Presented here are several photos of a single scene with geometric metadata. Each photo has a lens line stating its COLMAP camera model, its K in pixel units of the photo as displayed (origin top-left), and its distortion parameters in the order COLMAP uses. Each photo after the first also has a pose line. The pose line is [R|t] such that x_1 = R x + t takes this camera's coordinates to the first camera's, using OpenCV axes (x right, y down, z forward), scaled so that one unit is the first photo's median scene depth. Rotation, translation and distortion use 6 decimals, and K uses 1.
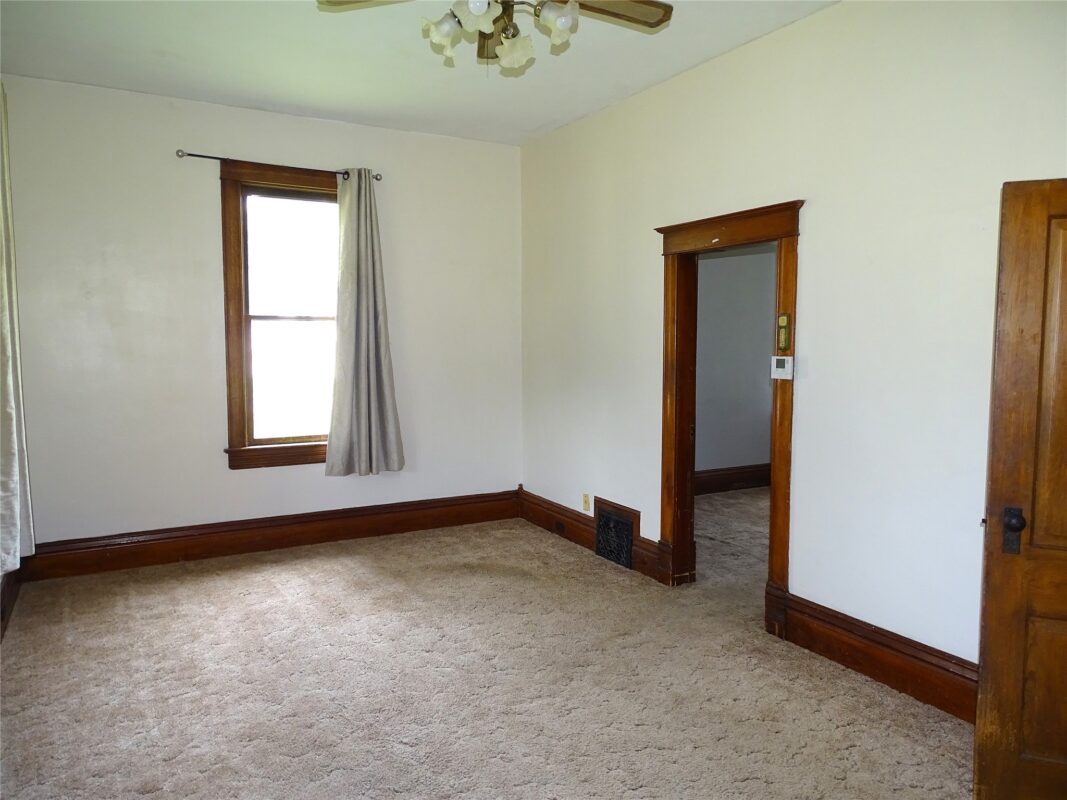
lens RADIAL K [[760.7, 0, 530.7], [0, 760.7, 401.3], [0, 0, 1]] dist [0.003788, -0.002018]
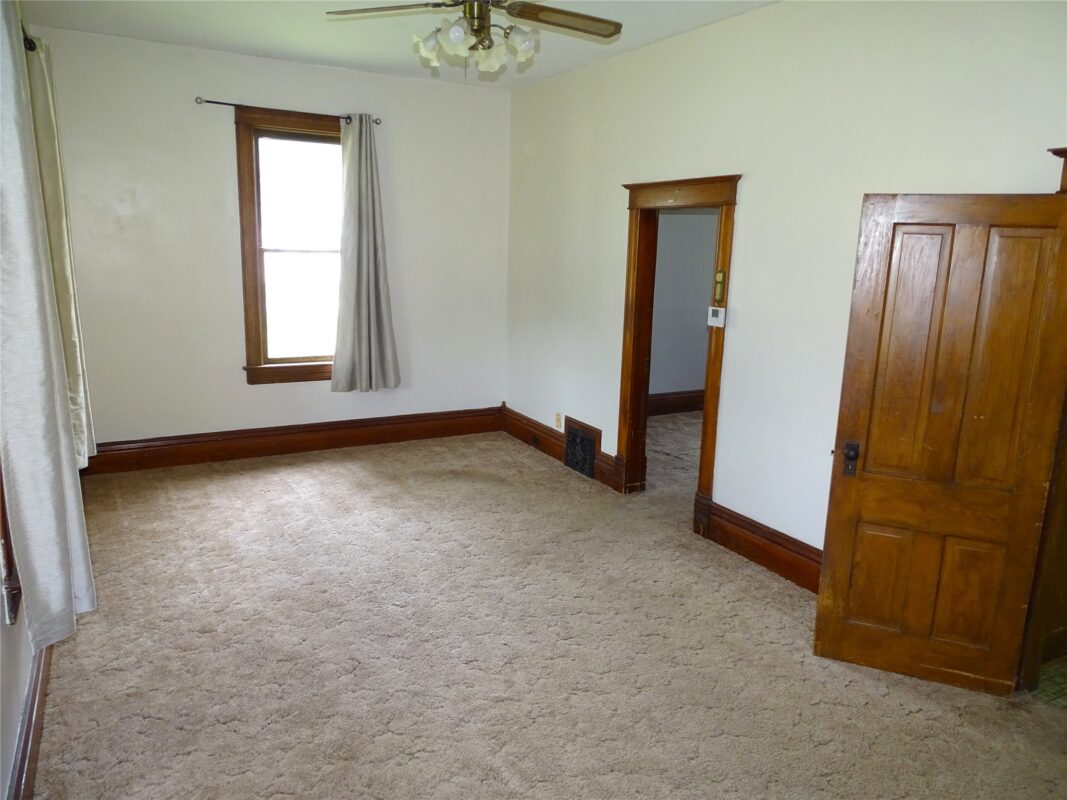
lens RADIAL K [[760.7, 0, 536.3], [0, 760.7, 399.8], [0, 0, 1]] dist [0.003788, -0.002018]
pose [[0.999623, 0.026076, 0.008576, 0.042612], [-0.026917, 0.992407, 0.120018, -0.052237], [-0.005382, -0.120203, 0.992735, -0.203508]]
